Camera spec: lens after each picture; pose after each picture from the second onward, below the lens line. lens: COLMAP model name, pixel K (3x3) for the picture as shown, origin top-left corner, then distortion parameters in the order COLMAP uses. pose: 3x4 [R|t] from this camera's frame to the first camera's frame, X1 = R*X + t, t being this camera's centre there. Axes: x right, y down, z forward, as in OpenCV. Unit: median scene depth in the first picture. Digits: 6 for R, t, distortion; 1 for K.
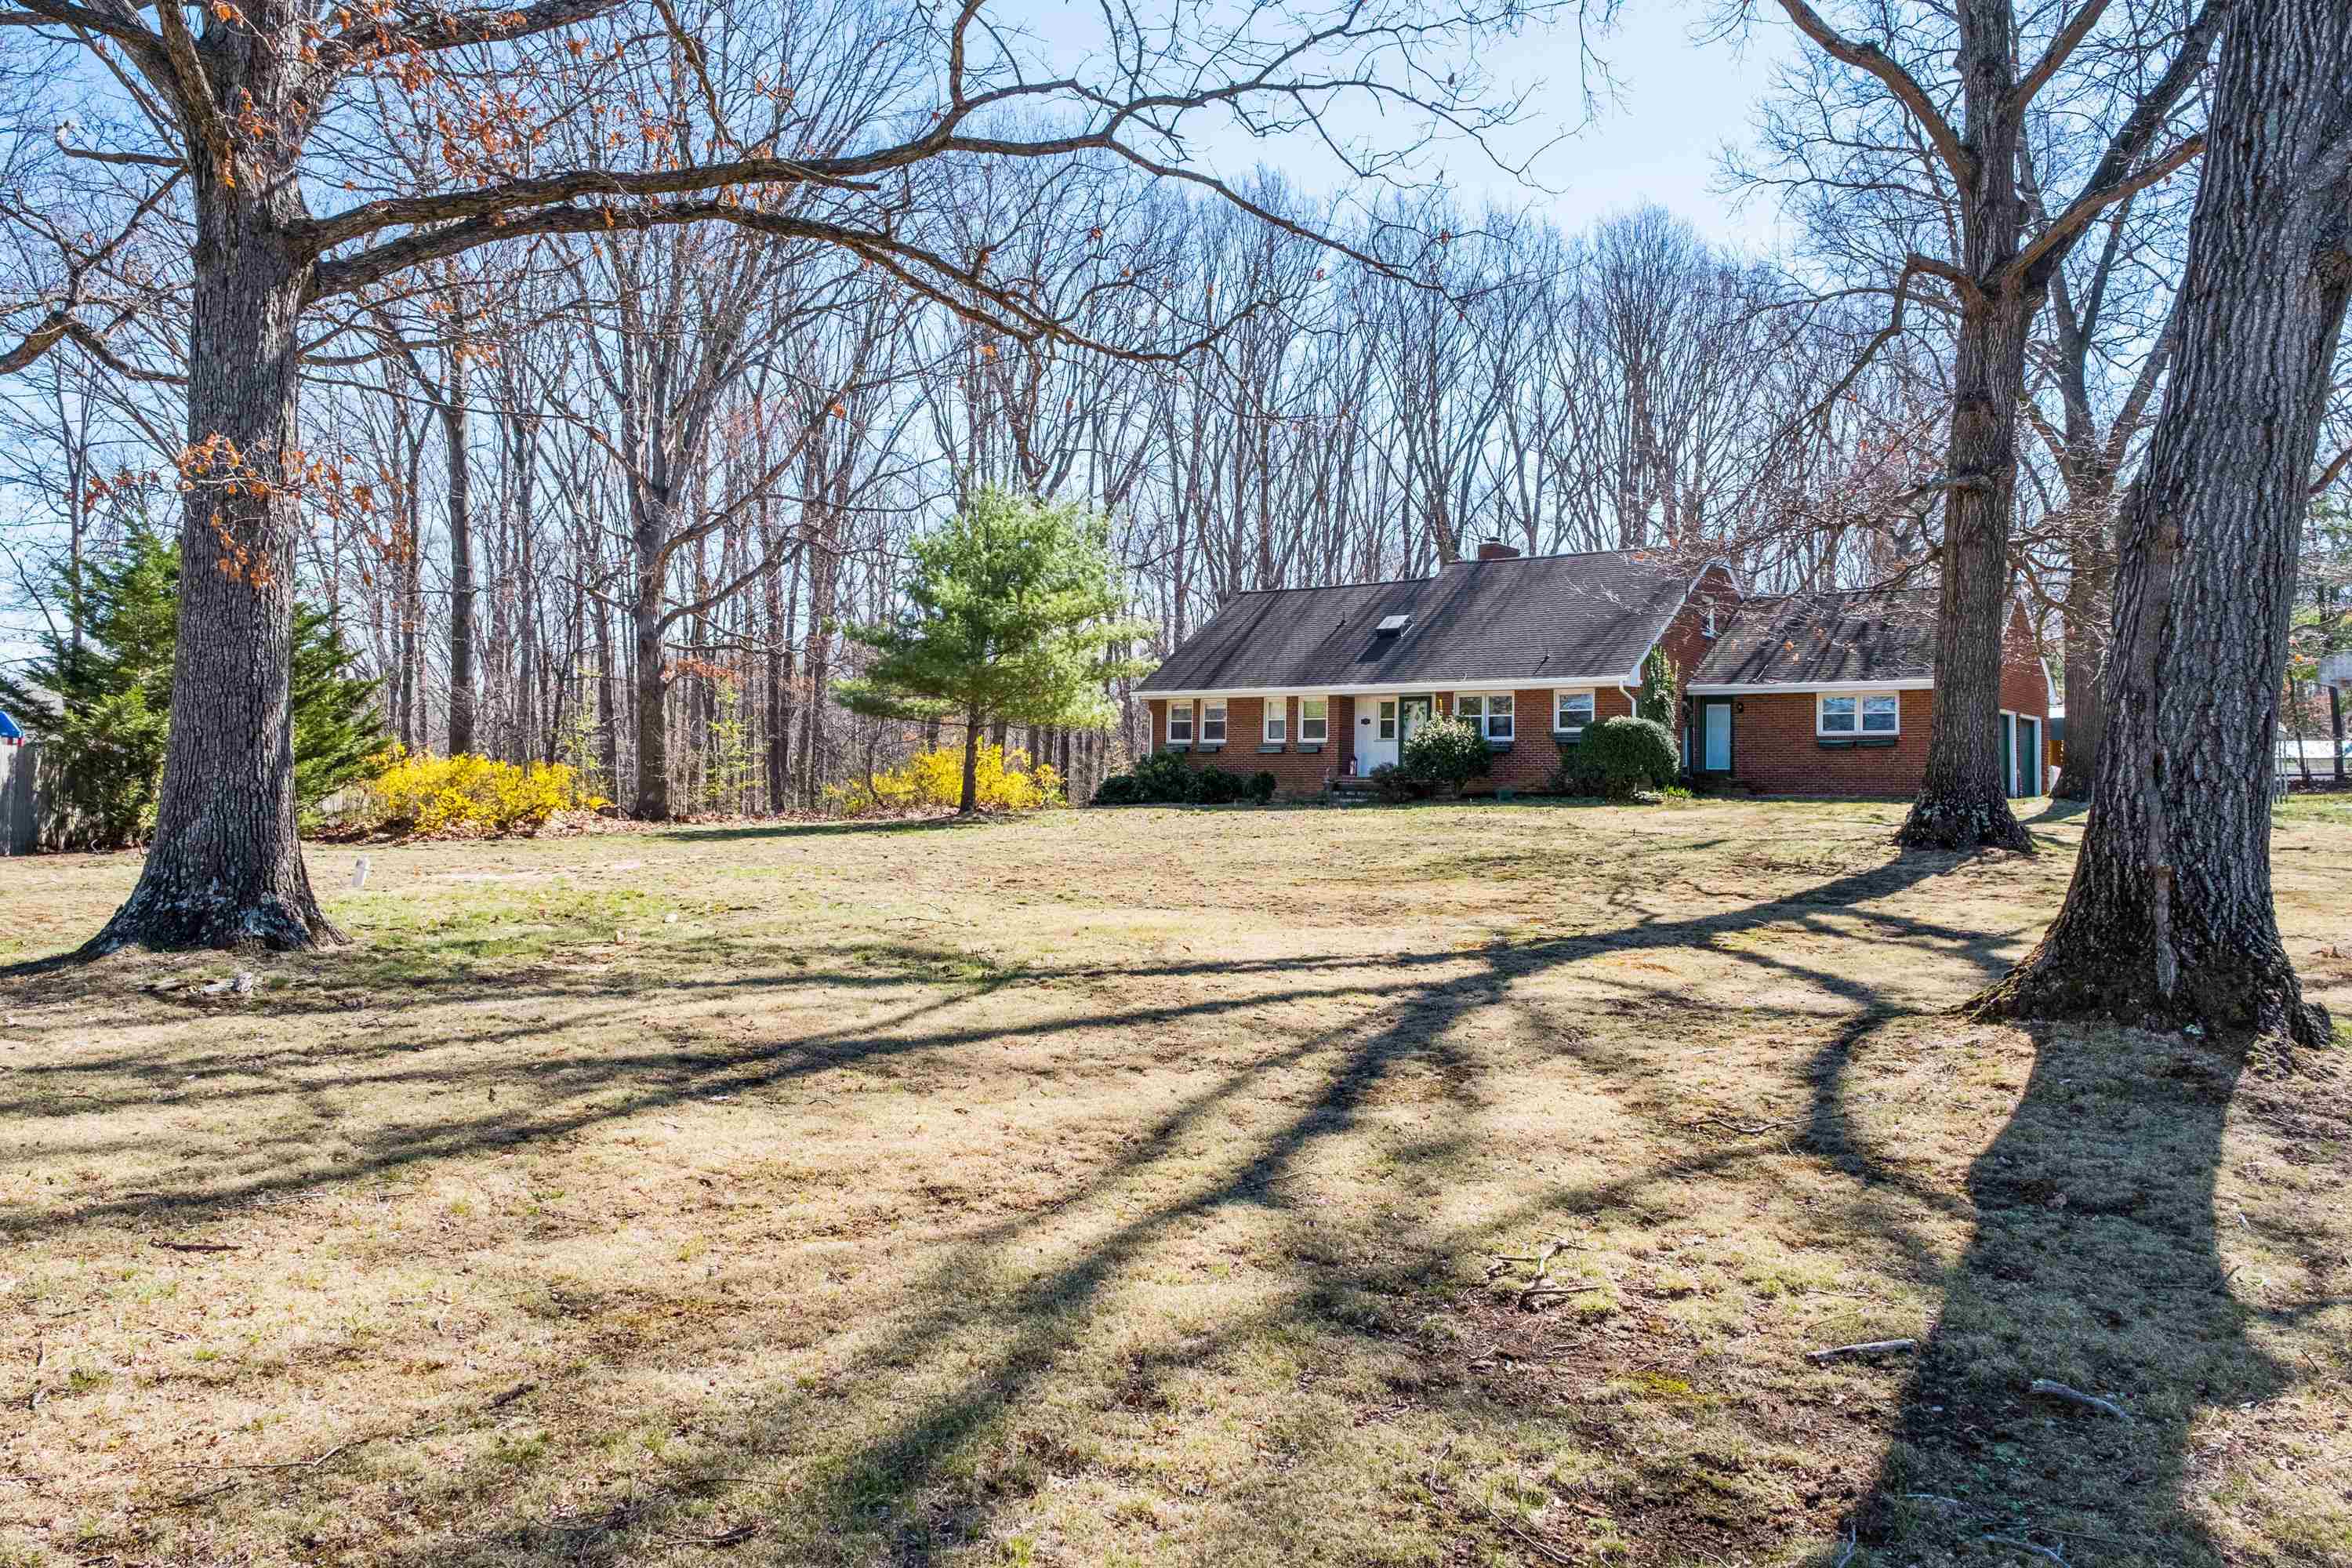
lens RADIAL K [[1630.6, 0, 1176.0], [0, 1630.6, 784.0], [0, 0, 1]] dist [-0.032119, -0.001384]
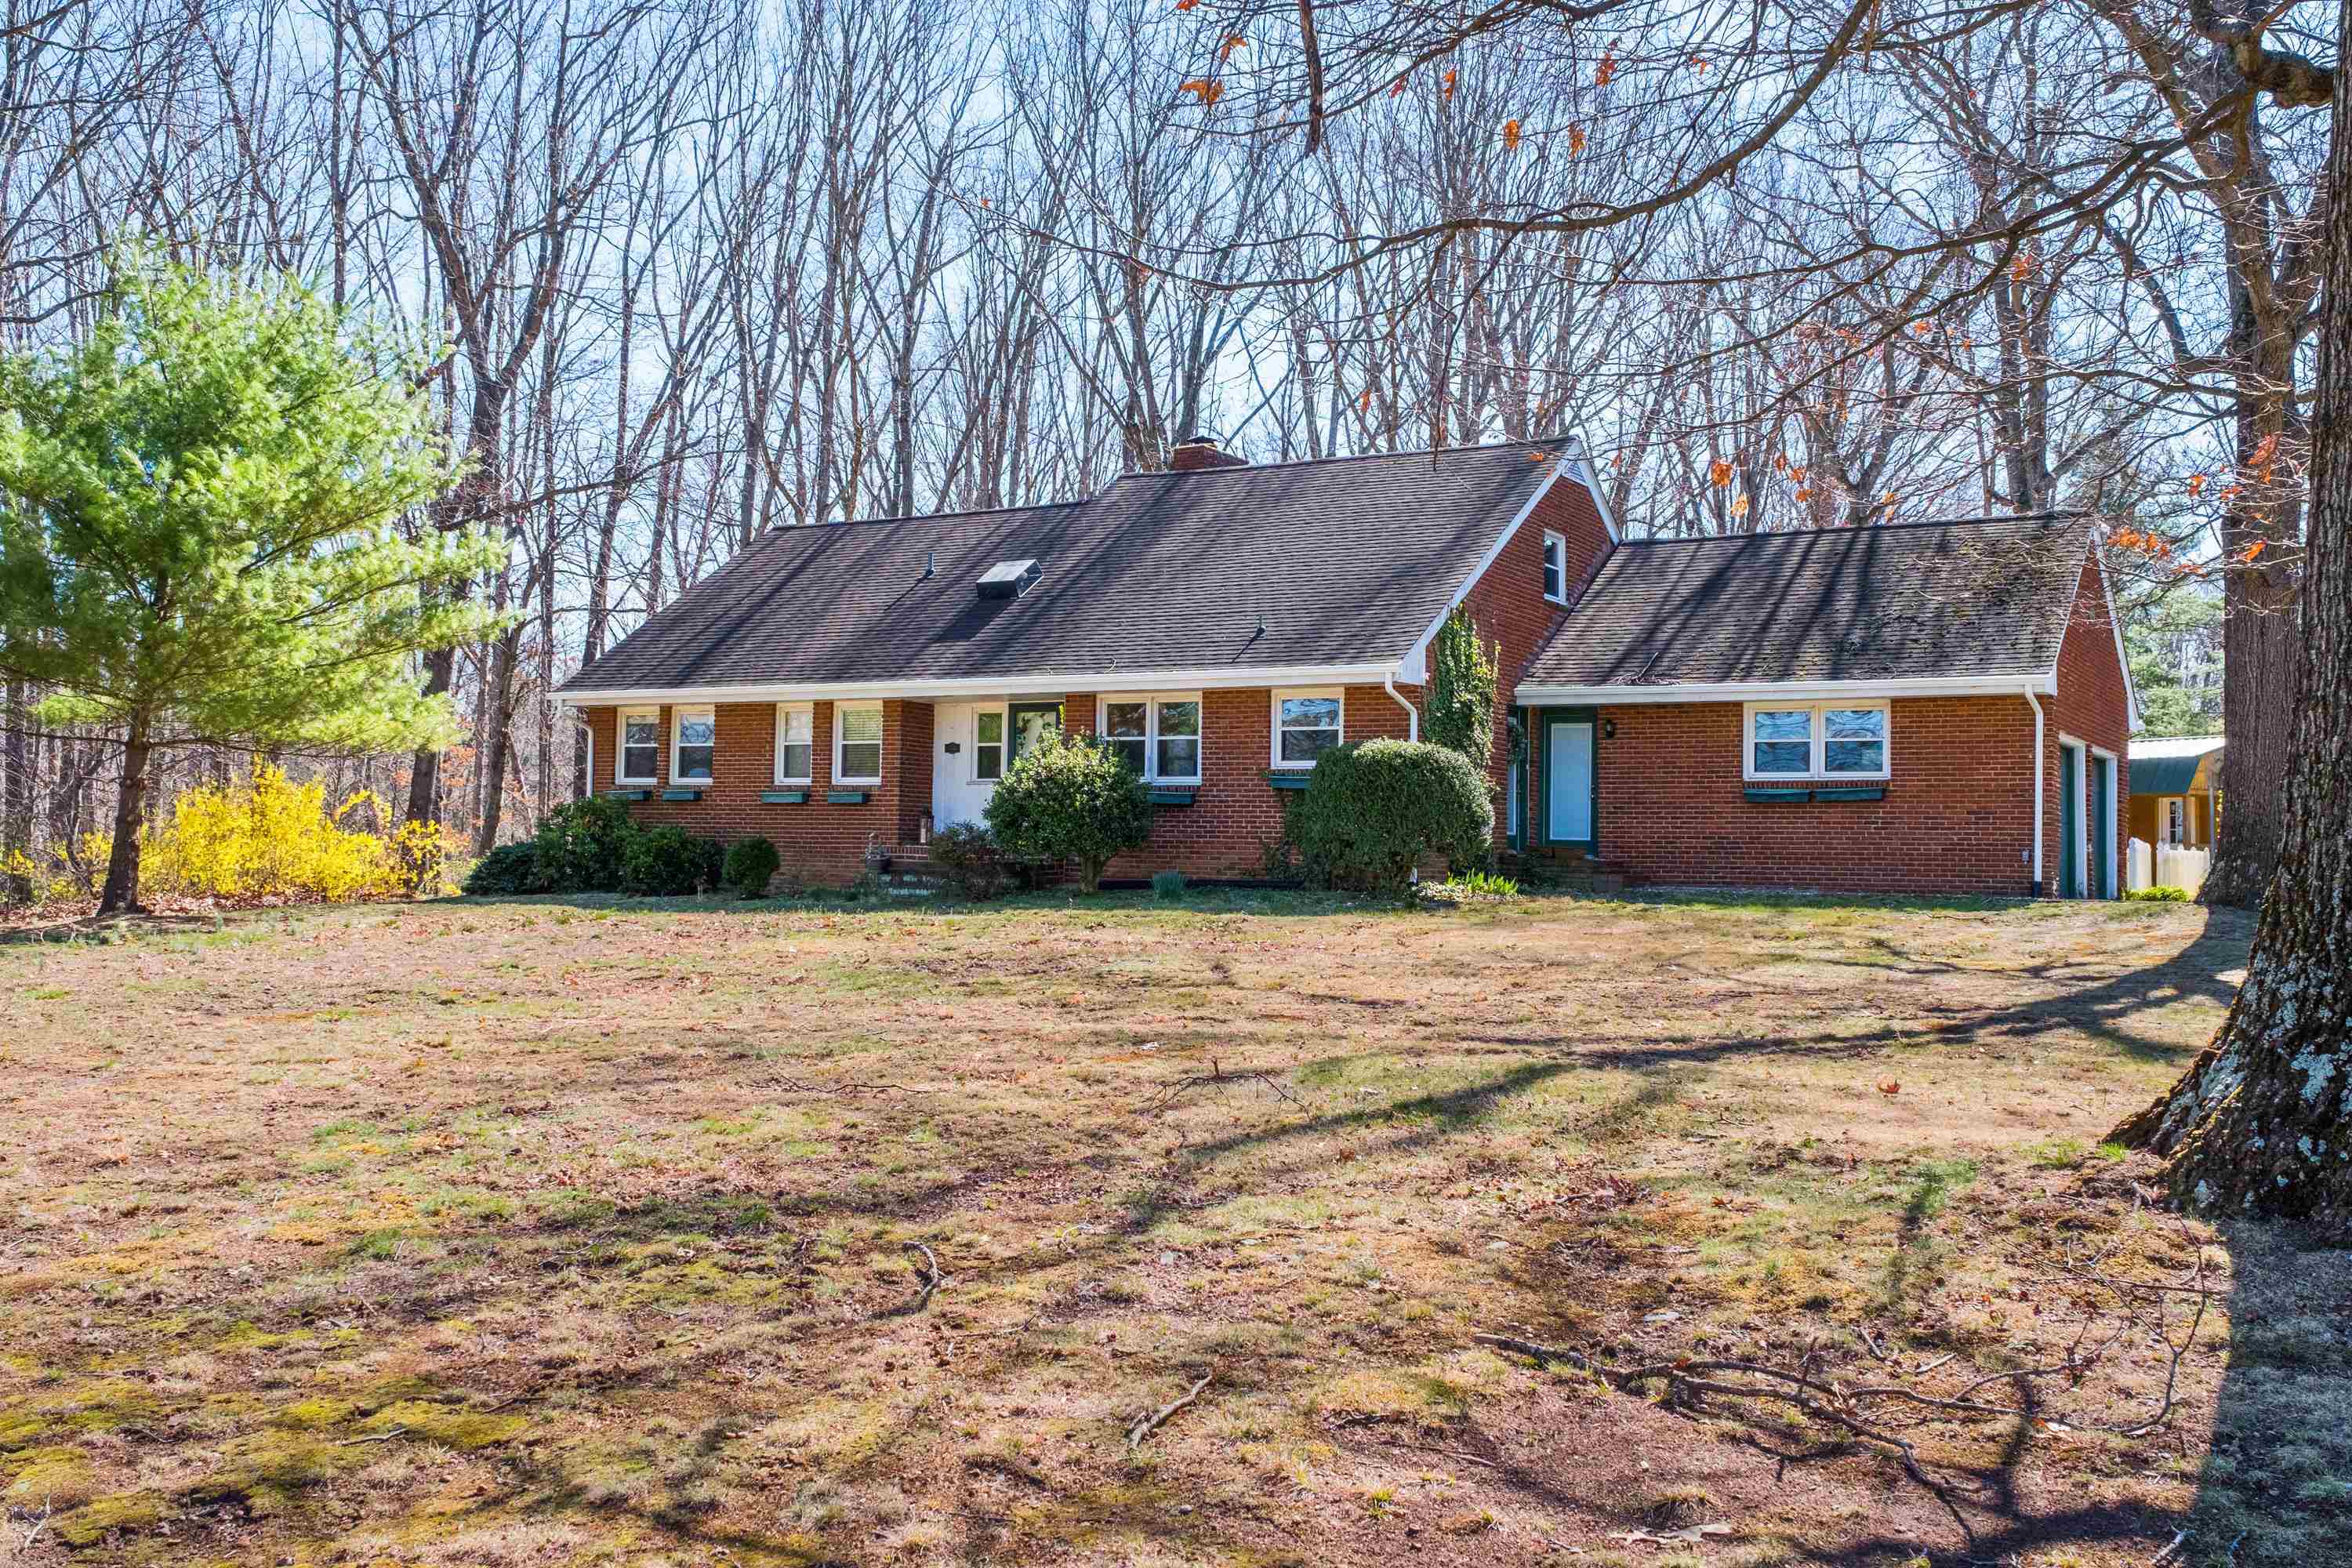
lens RADIAL K [[2064.7, 0, 1176.0], [0, 2064.7, 784.0], [0, 0, 1]] dist [-0.008373, -0.002276]
pose [[0.992705, 0.010845, 0.120079, 0.115115], [-0.007231, 0.999509, -0.030498, -0.005708], [-0.120351, 0.029407, 0.992296, 0.317391]]
